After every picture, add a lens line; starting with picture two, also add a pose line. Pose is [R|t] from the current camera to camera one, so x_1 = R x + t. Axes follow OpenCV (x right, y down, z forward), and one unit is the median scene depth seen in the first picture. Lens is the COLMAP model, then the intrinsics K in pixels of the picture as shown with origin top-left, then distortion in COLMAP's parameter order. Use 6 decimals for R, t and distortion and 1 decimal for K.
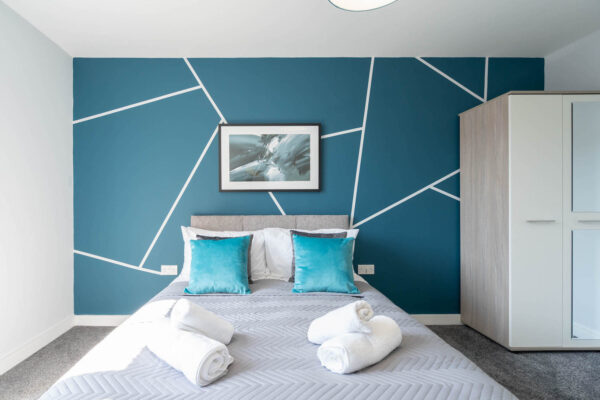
lens RADIAL K [[289.3, 0, 300.4], [0, 289.3, 202.2], [0, 0, 1]] dist [-0.003736, -0.000467]
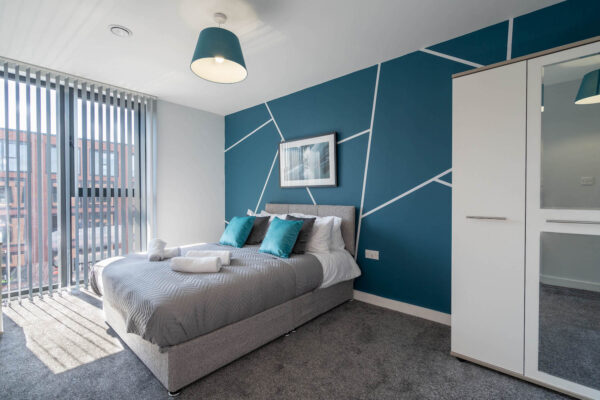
lens RADIAL K [[272.4, 0, 299.6], [0, 272.4, 197.5], [0, 0, 1]] dist [-0.000635, -0.000169]
pose [[0.749344, 0.007542, -0.662138, 0.718683], [-0.000588, 0.999942, 0.010724, -0.002055], [0.662180, -0.007646, 0.749306, 0.015706]]
